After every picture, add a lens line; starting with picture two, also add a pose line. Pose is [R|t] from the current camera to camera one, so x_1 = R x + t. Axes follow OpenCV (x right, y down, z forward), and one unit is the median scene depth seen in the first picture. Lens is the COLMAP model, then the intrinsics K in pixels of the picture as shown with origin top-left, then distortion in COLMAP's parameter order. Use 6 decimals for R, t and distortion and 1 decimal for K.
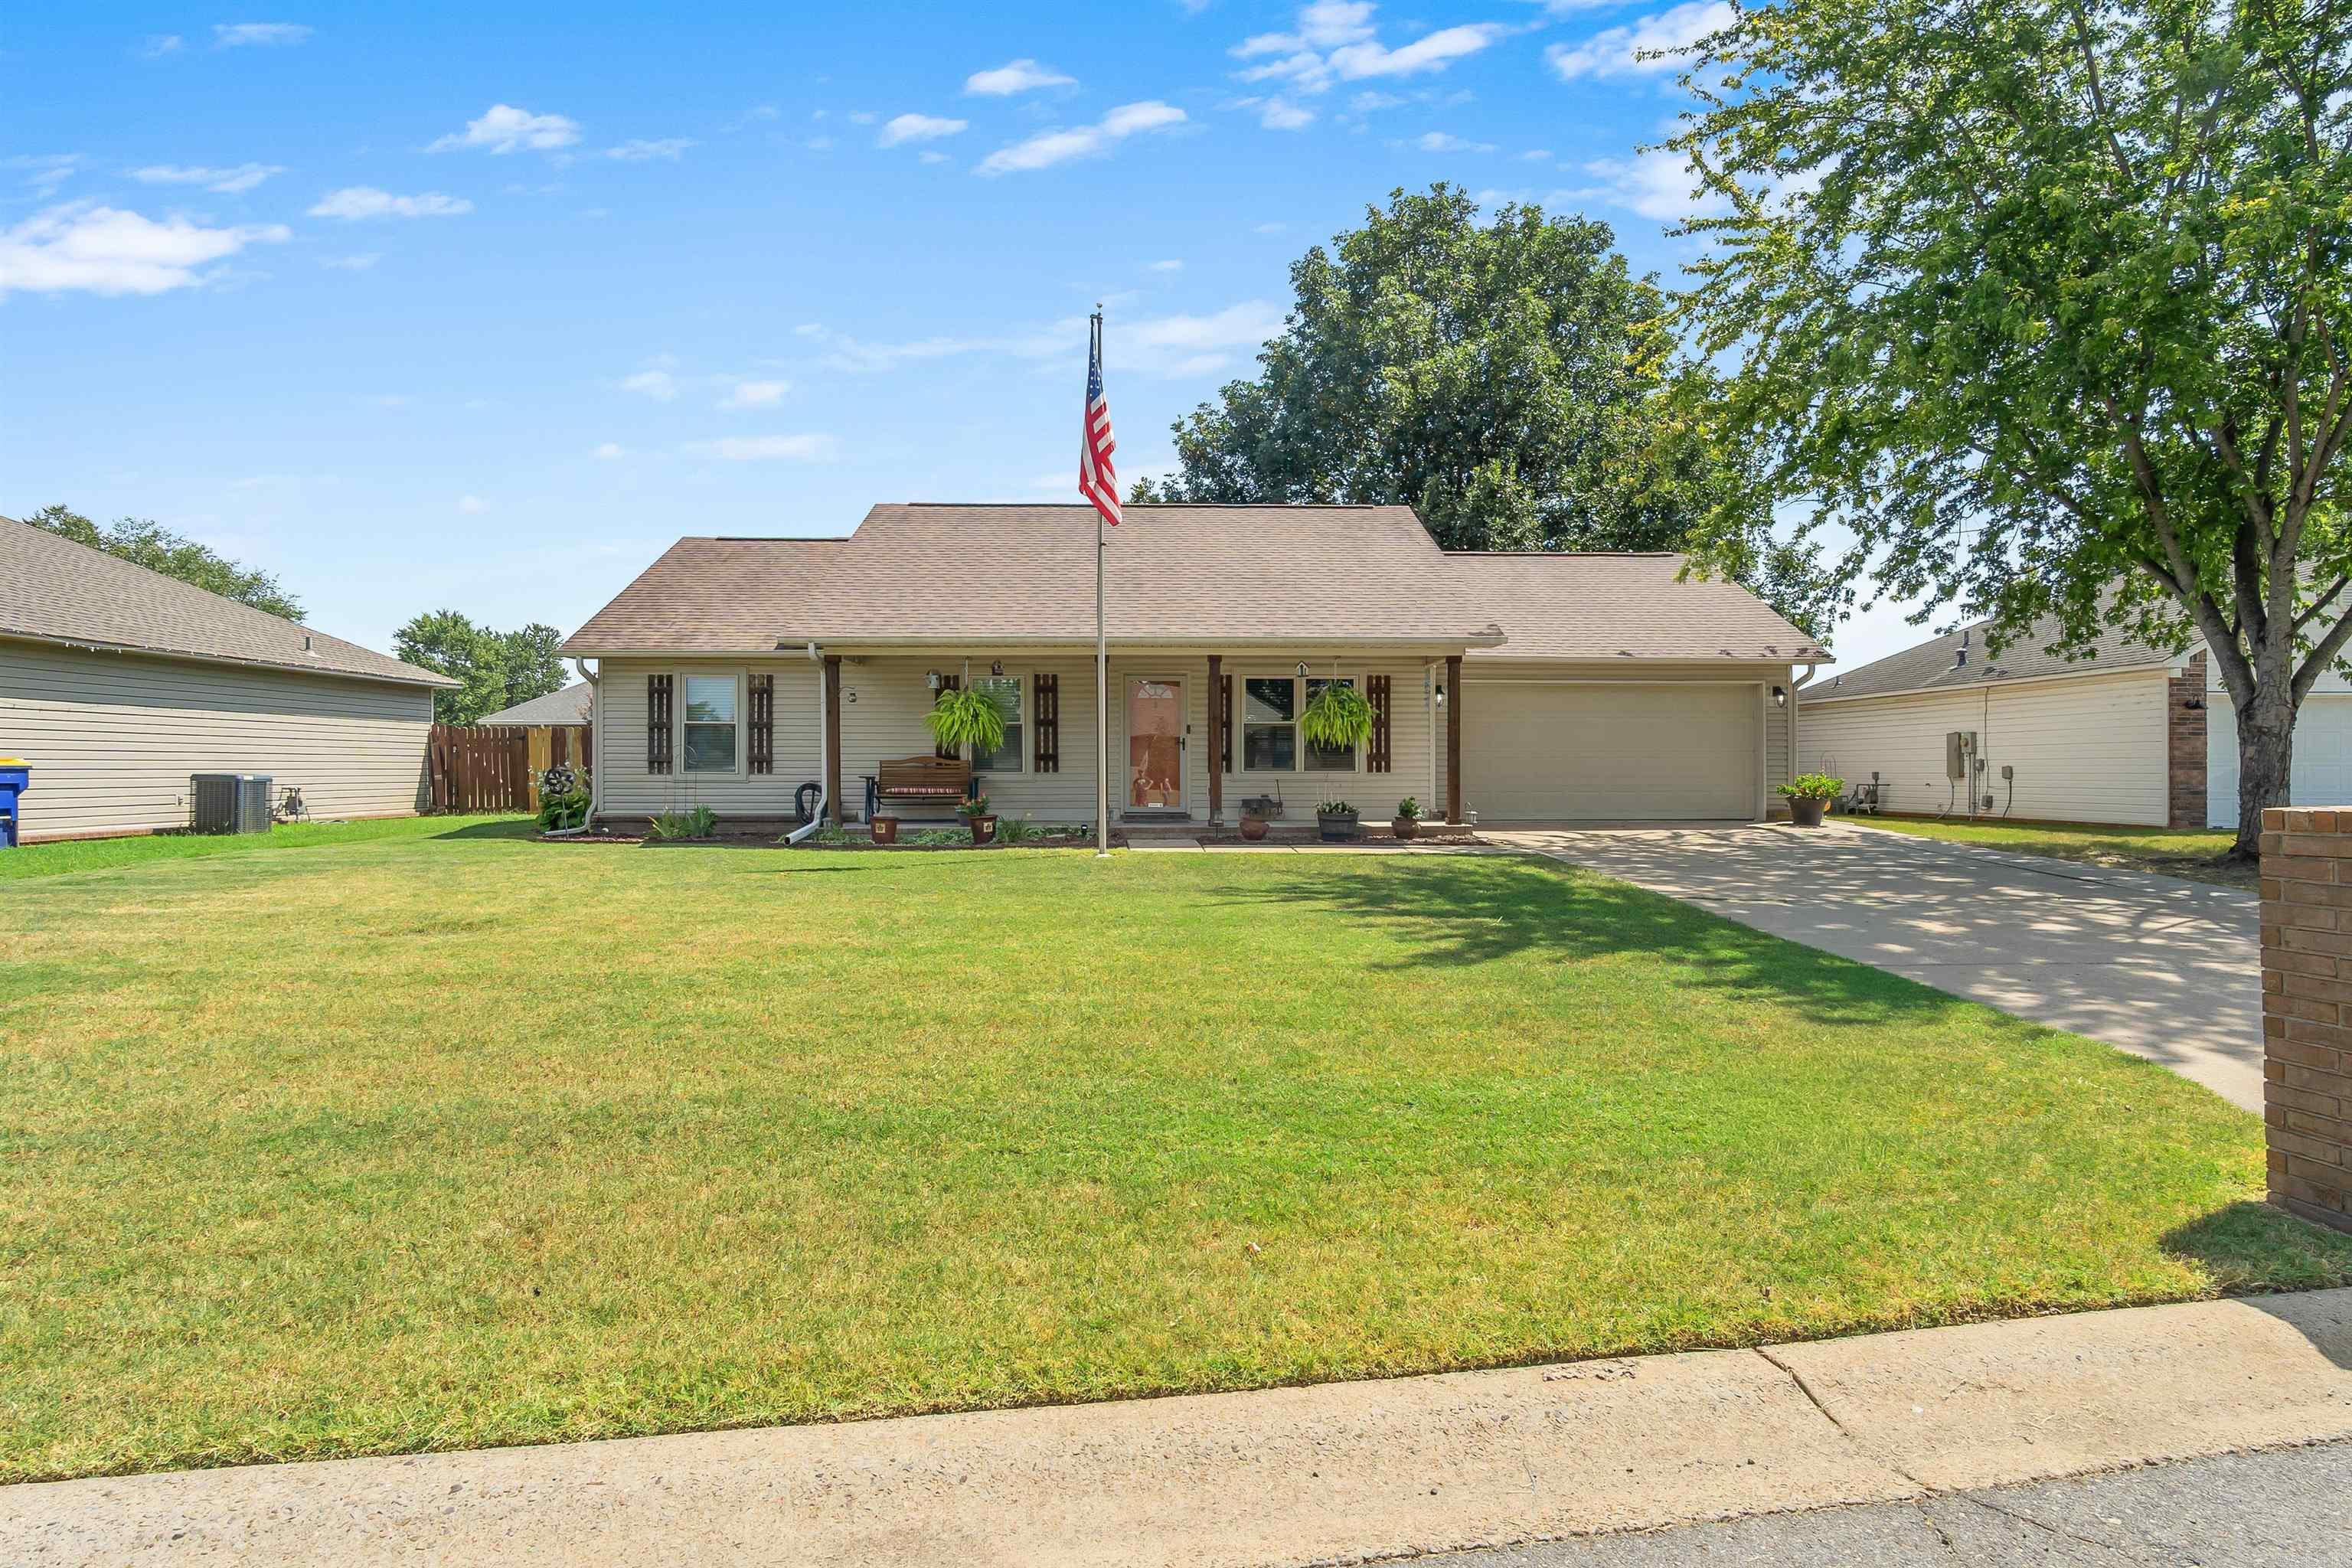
lens RADIAL K [[1295.6, 0, 1203.8], [0, 1295.6, 777.1], [0, 0, 1]] dist [-0.023460, 0.000162]
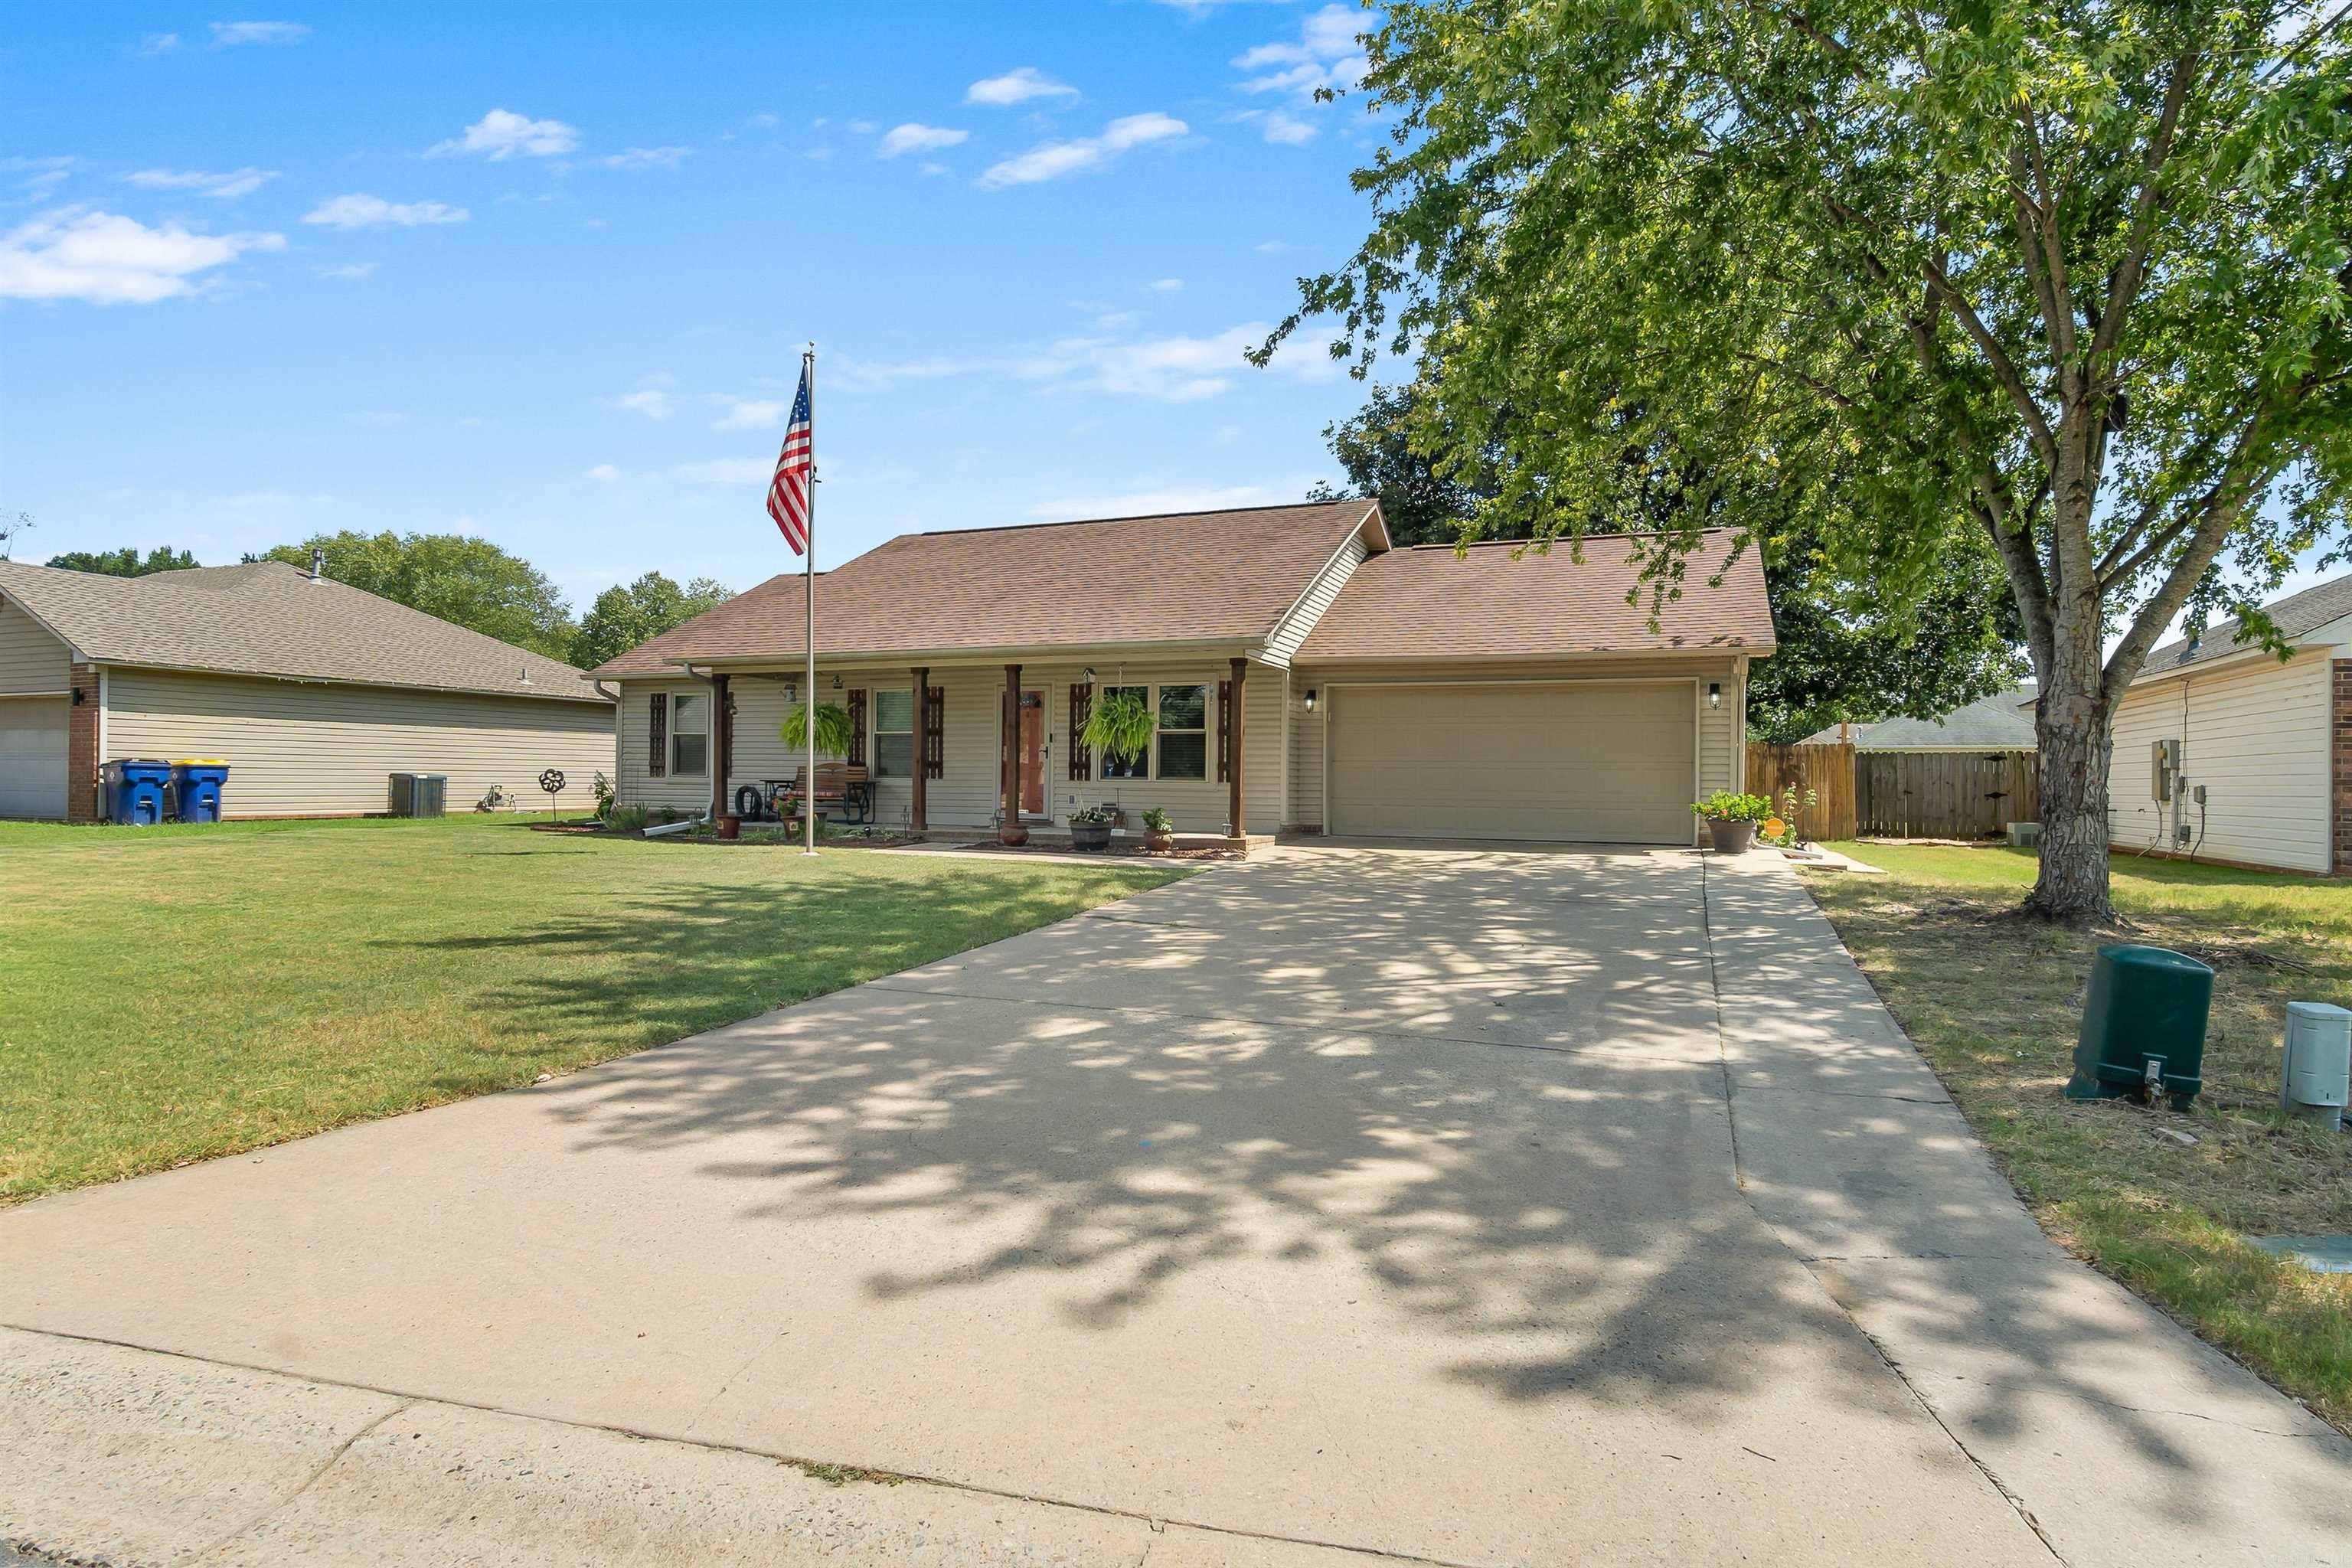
lens RADIAL K [[1295.6, 0, 1203.8], [0, 1295.6, 777.1], [0, 0, 1]] dist [-0.023460, 0.000162]
pose [[0.903024, 0.009055, -0.429494, 0.552474], [-0.013608, 0.999879, -0.007532, 0.000022], [0.429374, 0.012646, 0.903038, 0.134113]]
